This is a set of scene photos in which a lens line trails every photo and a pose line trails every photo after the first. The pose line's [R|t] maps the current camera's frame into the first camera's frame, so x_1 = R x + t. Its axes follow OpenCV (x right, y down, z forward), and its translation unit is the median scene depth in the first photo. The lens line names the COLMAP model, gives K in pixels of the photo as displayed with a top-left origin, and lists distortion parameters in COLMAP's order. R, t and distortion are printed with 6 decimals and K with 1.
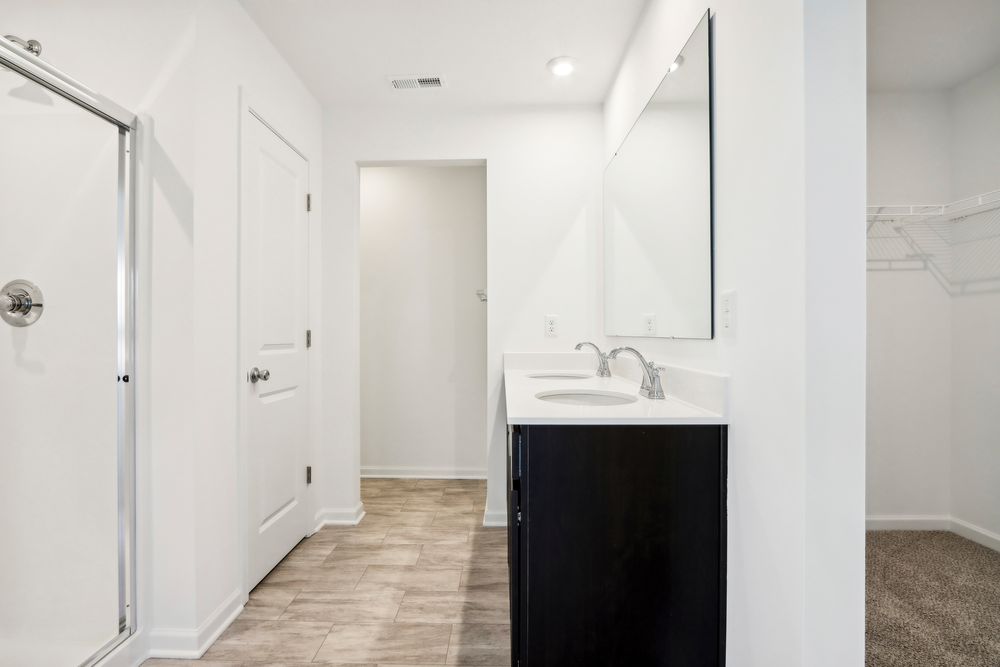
lens RADIAL K [[472.9, 0, 493.3], [0, 472.9, 330.5], [0, 0, 1]] dist [-0.018314, 0.002952]
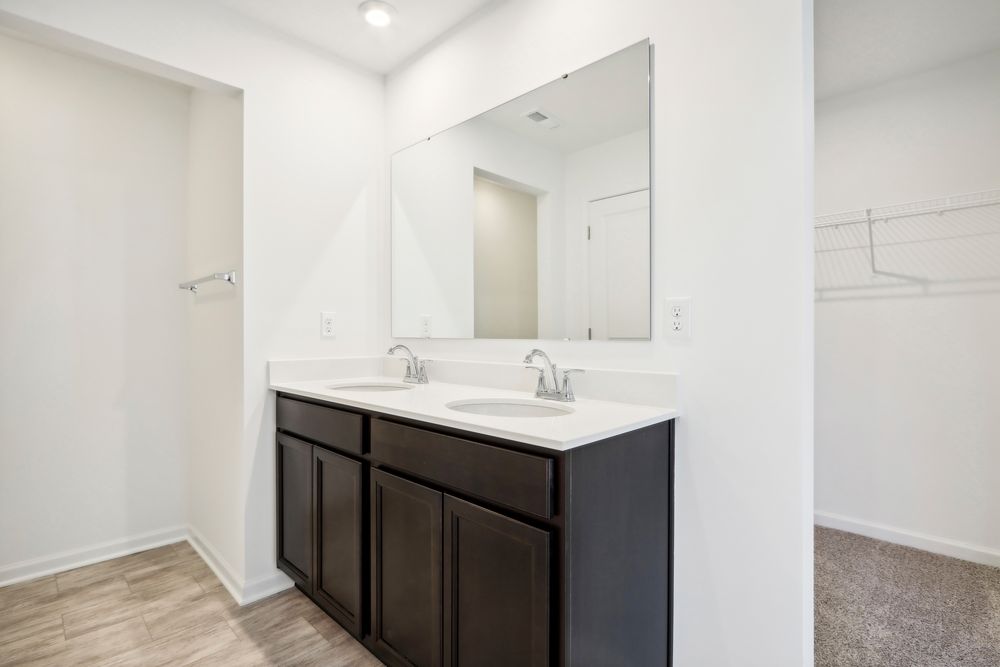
lens RADIAL K [[472.9, 0, 497.0], [0, 472.9, 334.8], [0, 0, 1]] dist [-0.018314, 0.002952]
pose [[0.690268, -0.003436, 0.723545, -0.312498], [-0.002806, 0.999968, 0.007425, -0.002059], [-0.723548, -0.007156, 0.690237, 0.276841]]
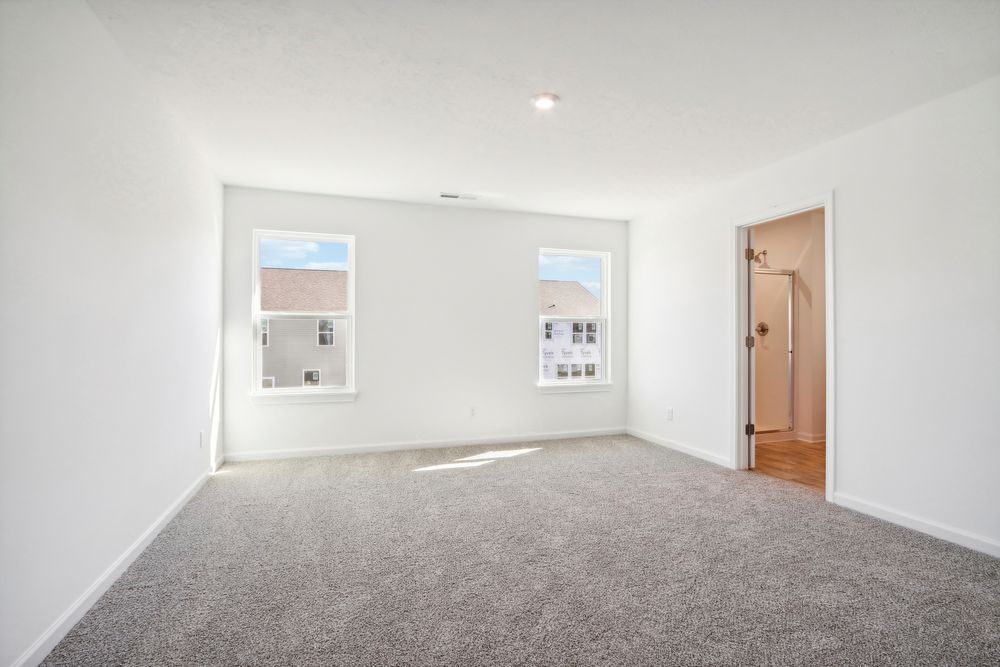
lens RADIAL K [[472.9, 0, 498.0], [0, 472.9, 333.7], [0, 0, 1]] dist [-0.018314, 0.002952]
pose [[0.321775, -0.006005, -0.946797, 1.139612], [0.001895, 0.999982, -0.005698, -0.006598], [0.946814, 0.000040, 0.321780, -1.369419]]
